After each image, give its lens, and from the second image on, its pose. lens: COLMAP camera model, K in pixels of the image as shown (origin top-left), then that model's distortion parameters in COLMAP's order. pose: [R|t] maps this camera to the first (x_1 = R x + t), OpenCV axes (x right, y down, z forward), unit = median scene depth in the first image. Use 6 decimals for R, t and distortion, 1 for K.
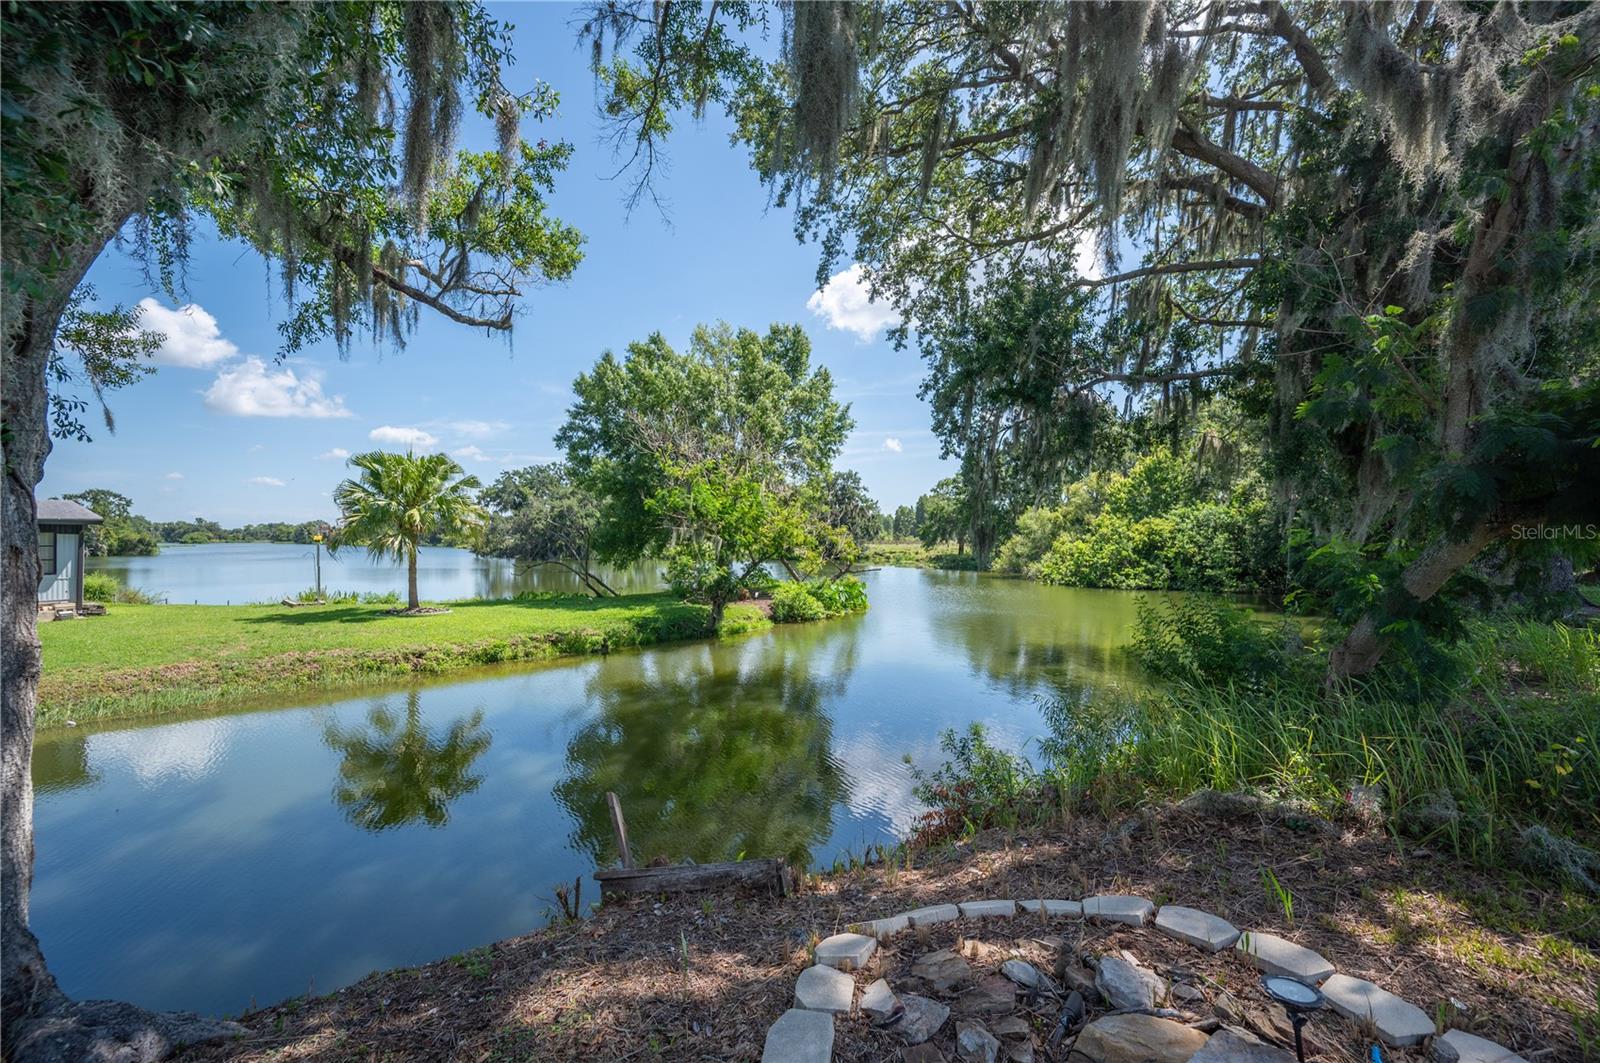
lens RADIAL K [[642.0, 0, 800.0], [0, 642.0, 531.5], [0, 0, 1]] dist [0.002111, 0.000148]
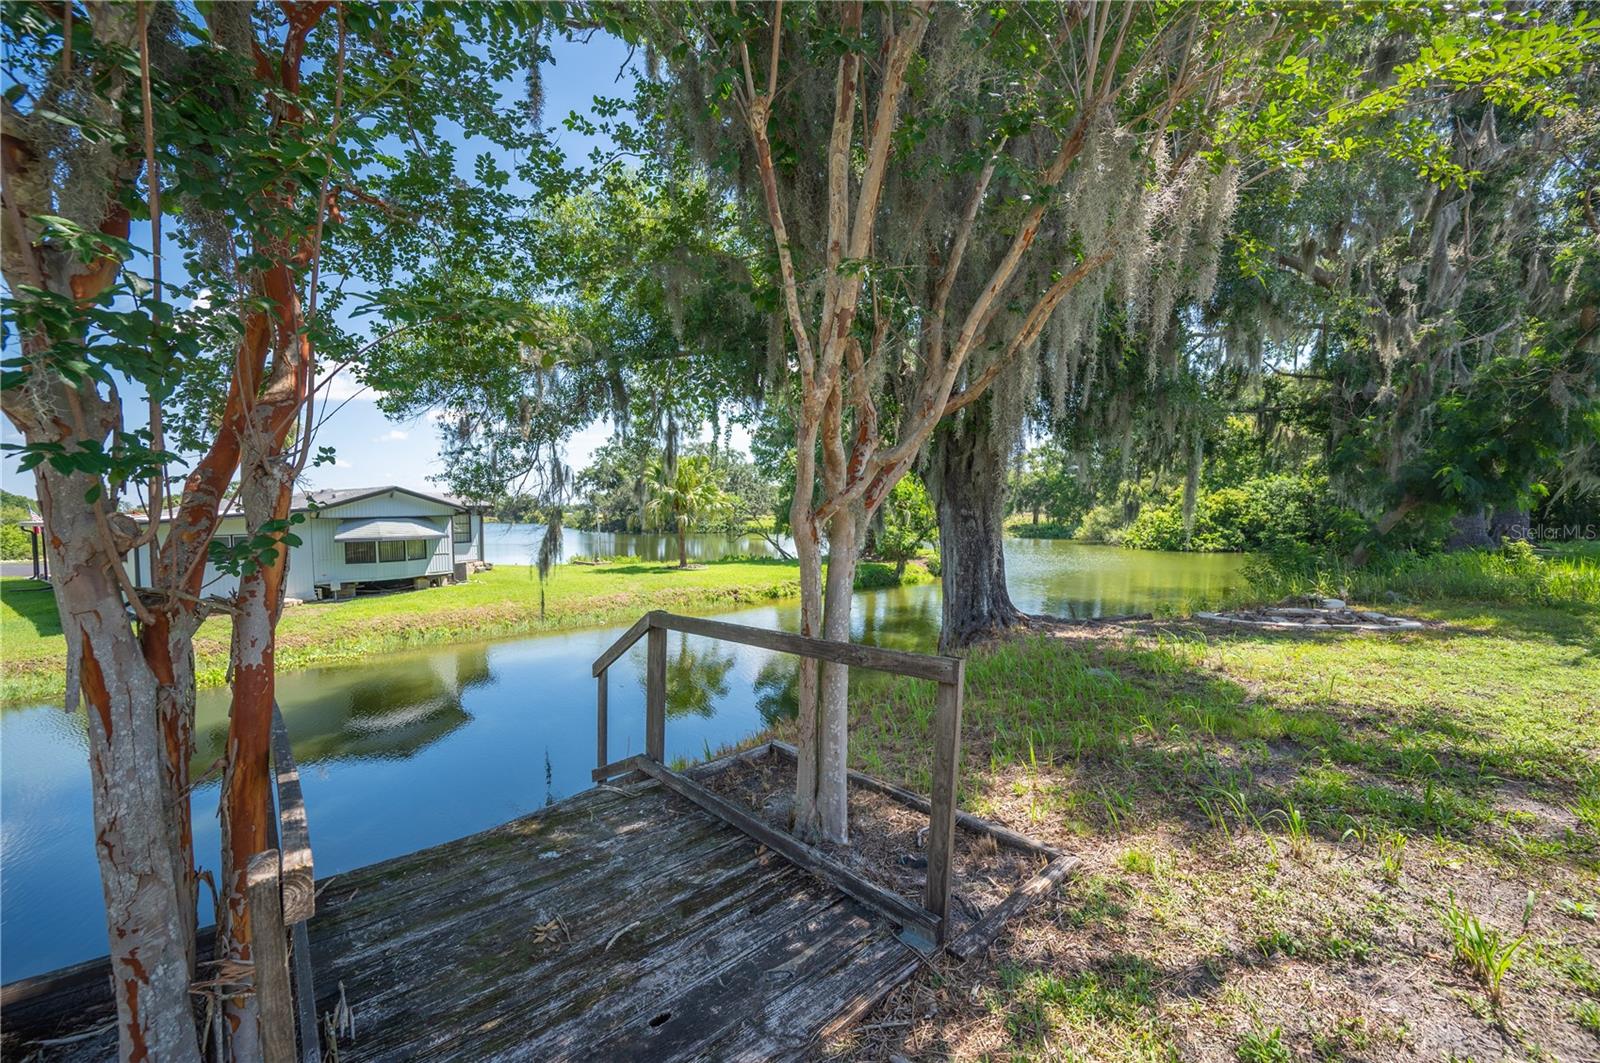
lens RADIAL K [[631.1, 0, 800.0], [0, 631.1, 531.5], [0, 0, 1]] dist [-0.000480, -0.000049]
pose [[0.996606, -0.011211, -0.081554, -0.116436], [0.014676, 0.999009, 0.042012, -0.004421], [0.081002, -0.043067, 0.995783, -0.175425]]
